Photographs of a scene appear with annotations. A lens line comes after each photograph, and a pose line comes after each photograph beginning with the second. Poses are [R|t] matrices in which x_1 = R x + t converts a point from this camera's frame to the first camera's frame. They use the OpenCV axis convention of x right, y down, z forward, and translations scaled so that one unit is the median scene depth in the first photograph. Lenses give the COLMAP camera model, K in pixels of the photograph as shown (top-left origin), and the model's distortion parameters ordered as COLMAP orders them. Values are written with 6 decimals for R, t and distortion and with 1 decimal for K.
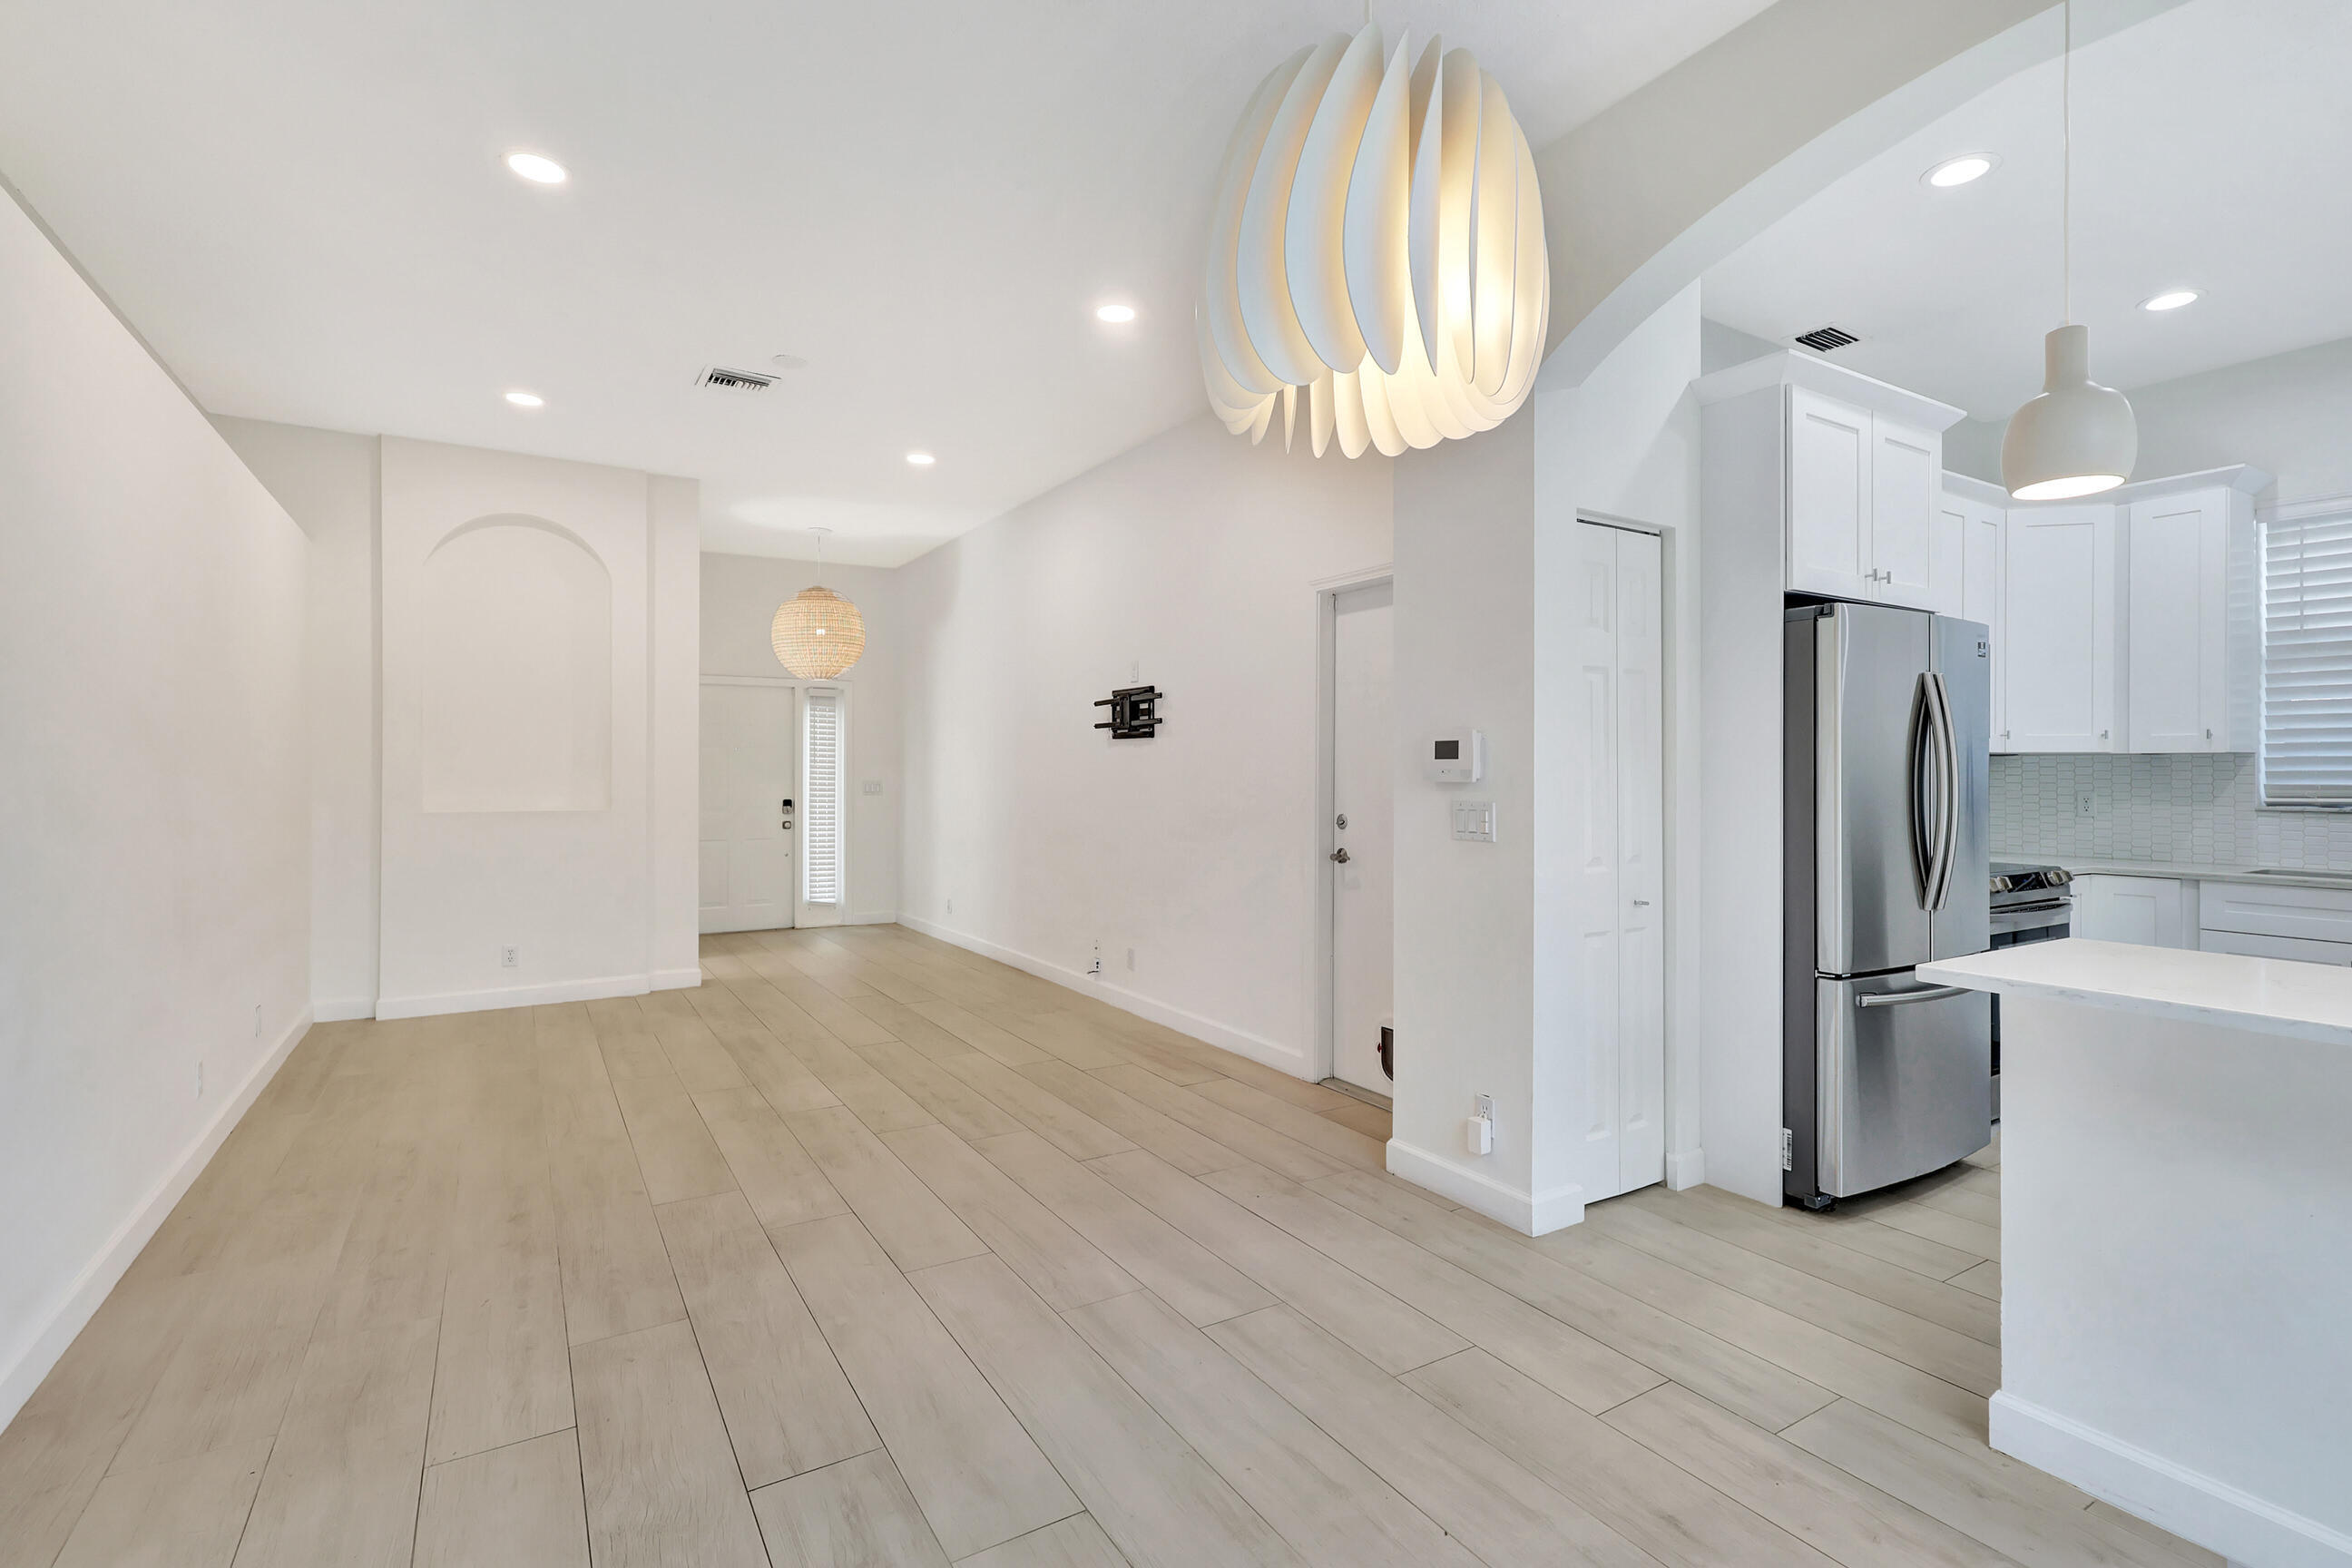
lens RADIAL K [[1088.0, 0, 1169.8], [0, 1088.0, 770.5], [0, 0, 1]] dist [-0.003445, 0.004030]
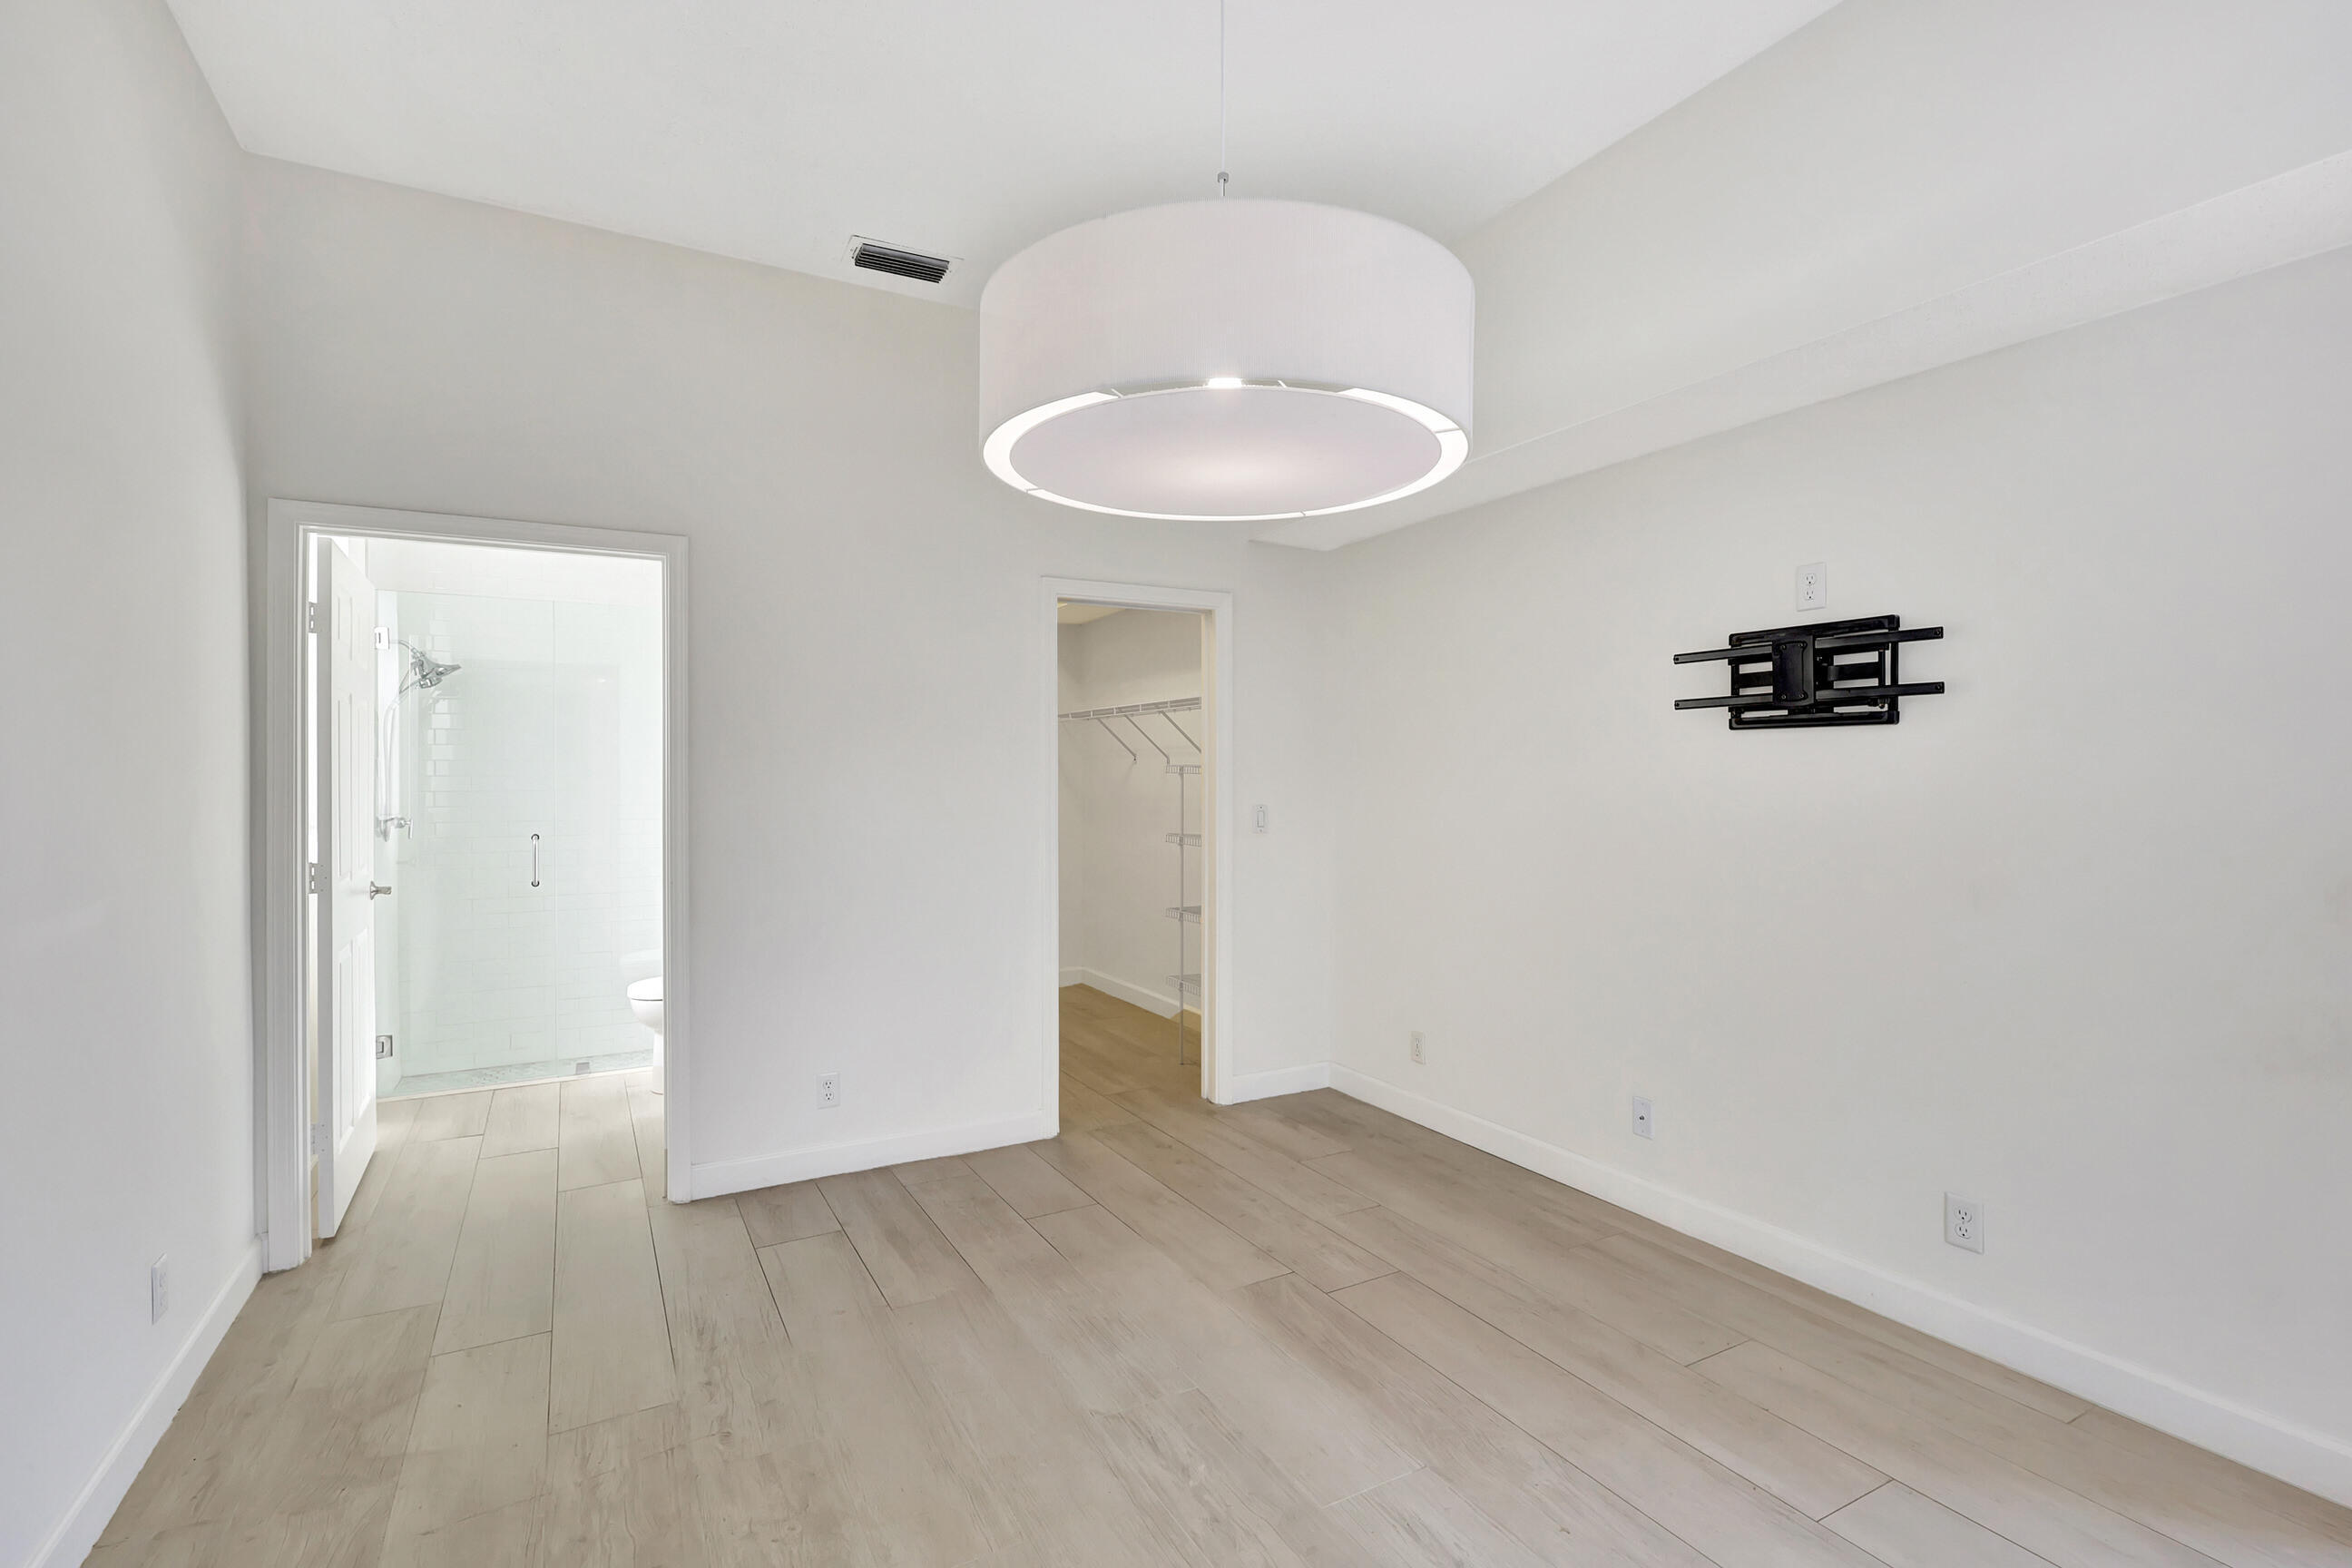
lens RADIAL K [[1088.0, 0, 1181.5], [0, 1088.0, 779.8], [0, 0, 1]] dist [-0.003445, 0.004030]
pose [[0.999268, -0.001472, -0.038216, -0.384925], [0.001717, 0.999978, 0.006394, -0.012603], [0.038206, -0.006455, 0.999249, 0.653615]]
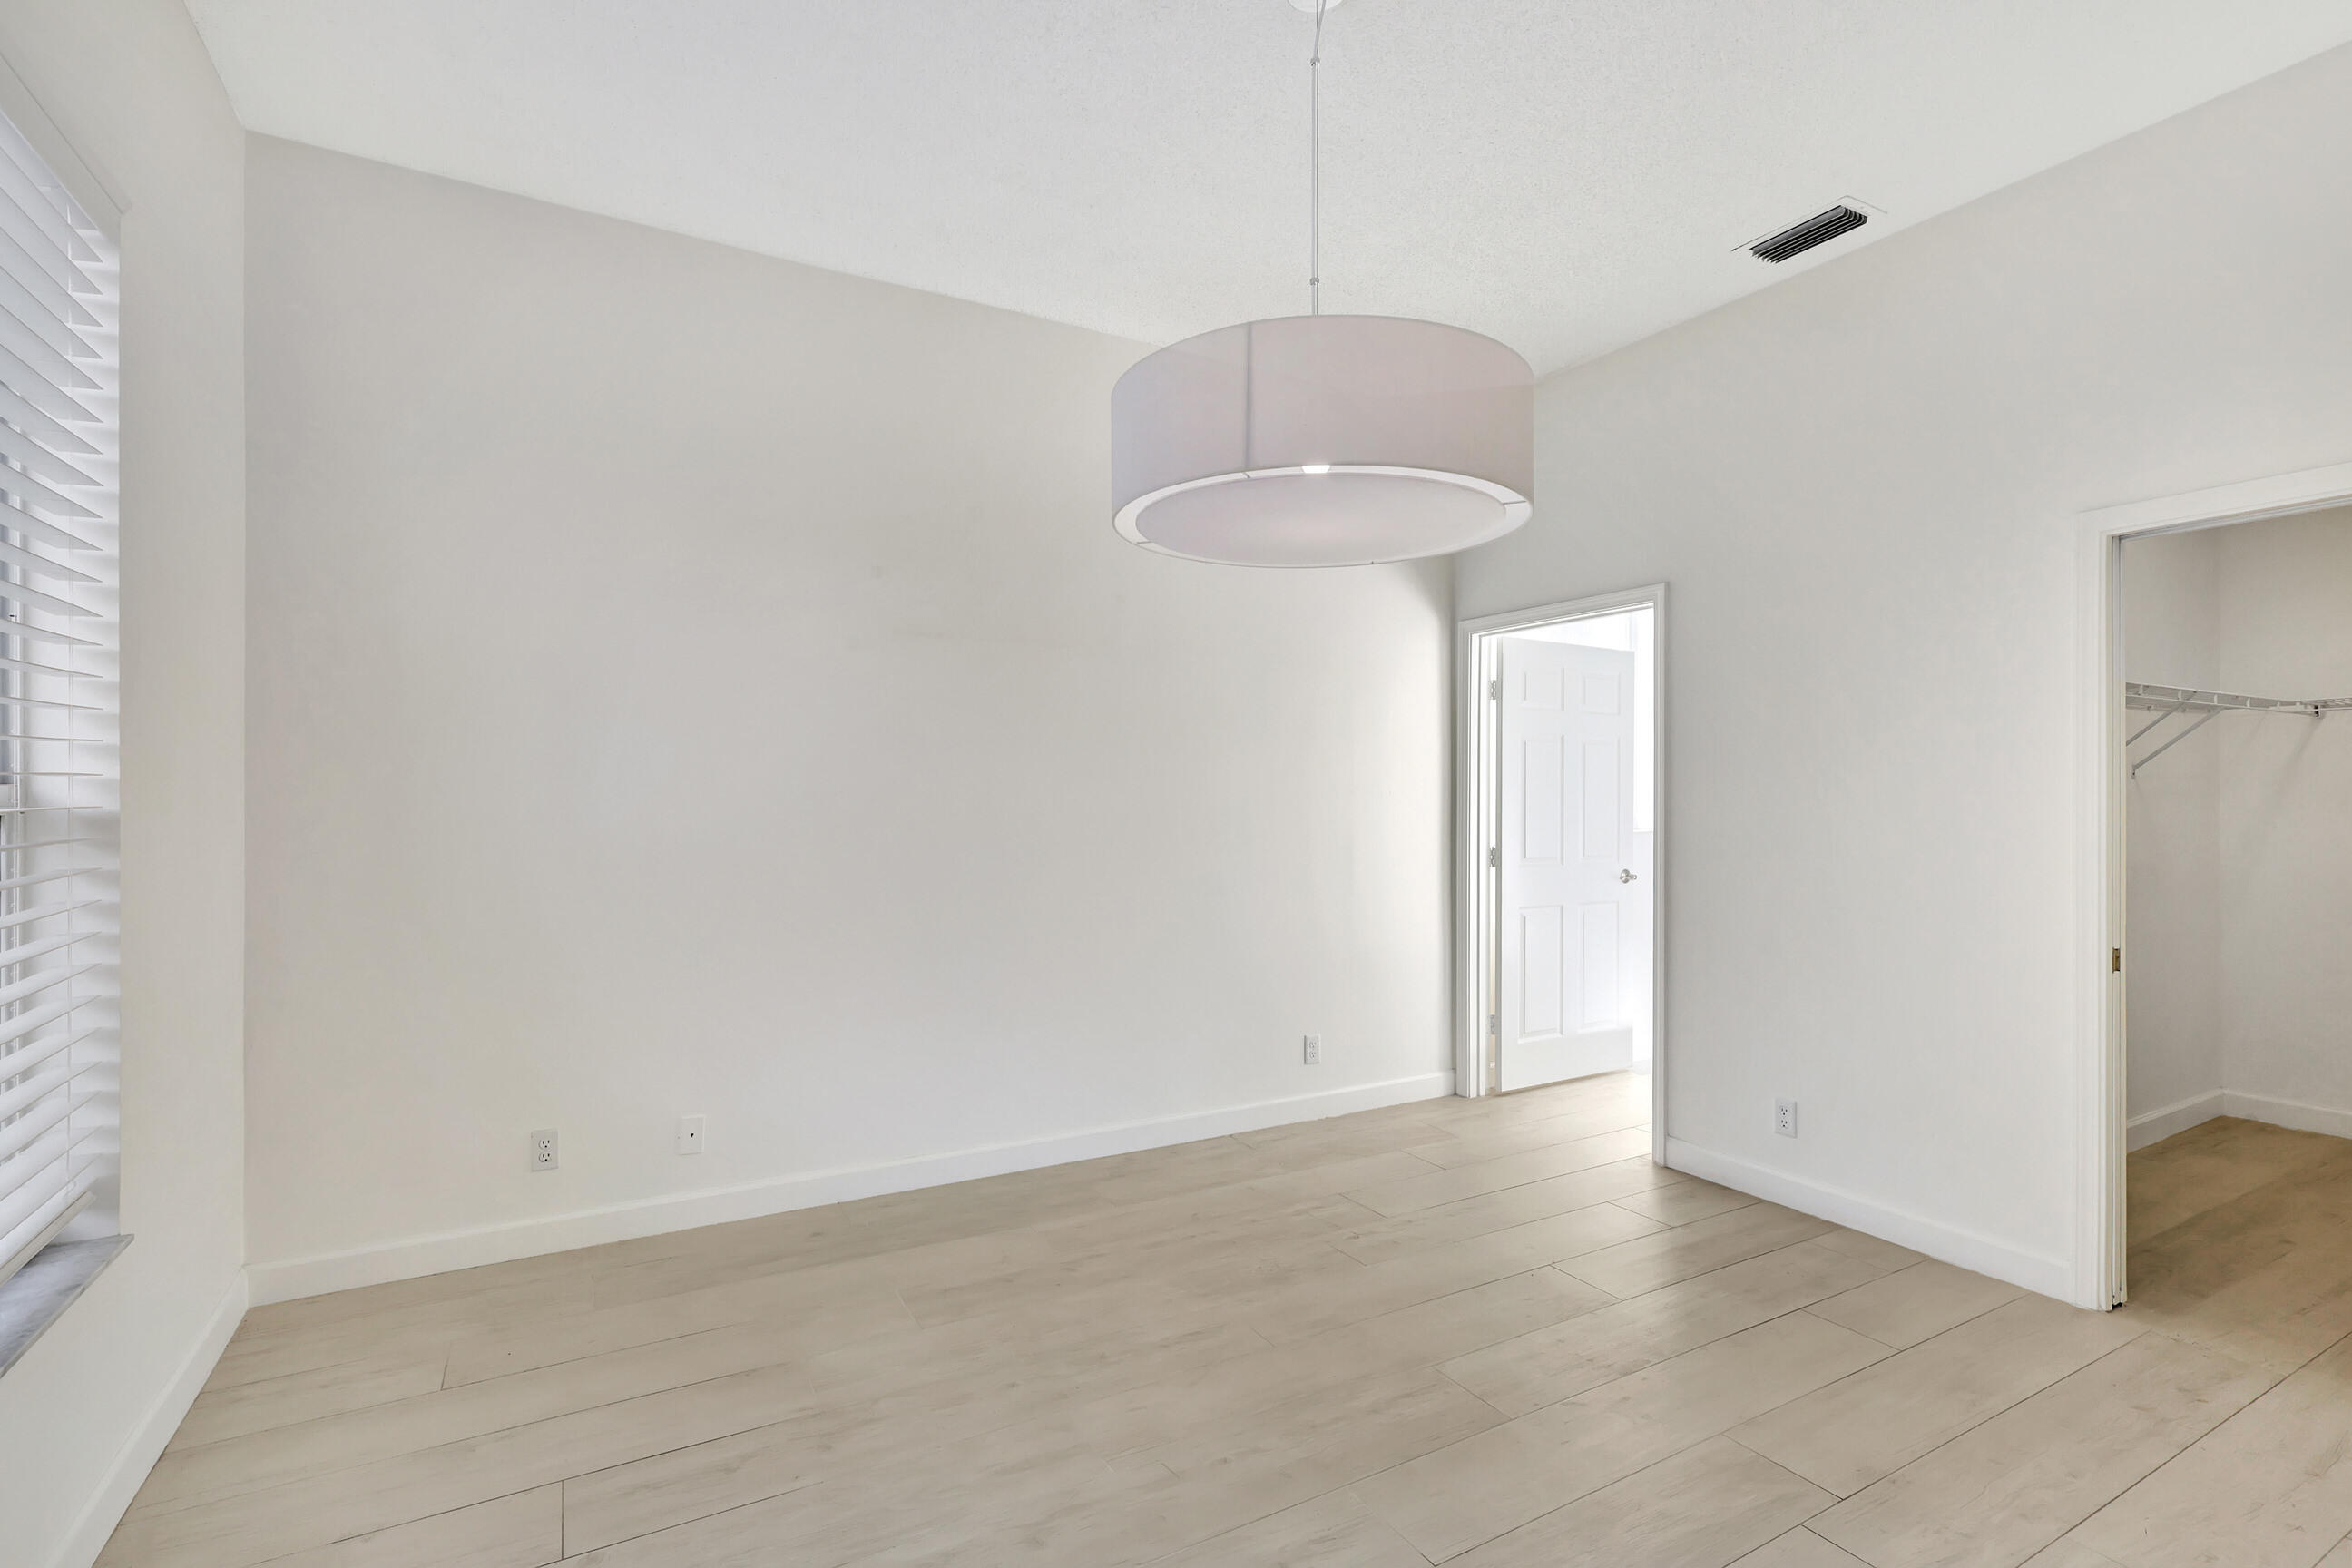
lens RADIAL K [[1088.0, 0, 1160.2], [0, 1088.0, 781.9], [0, 0, 1]] dist [-0.003445, 0.004030]
pose [[-0.036118, -0.007277, -0.999321, 0.125179], [-0.000609, 0.999973, -0.007259, -0.011637], [0.999347, 0.000346, -0.036121, 1.033646]]
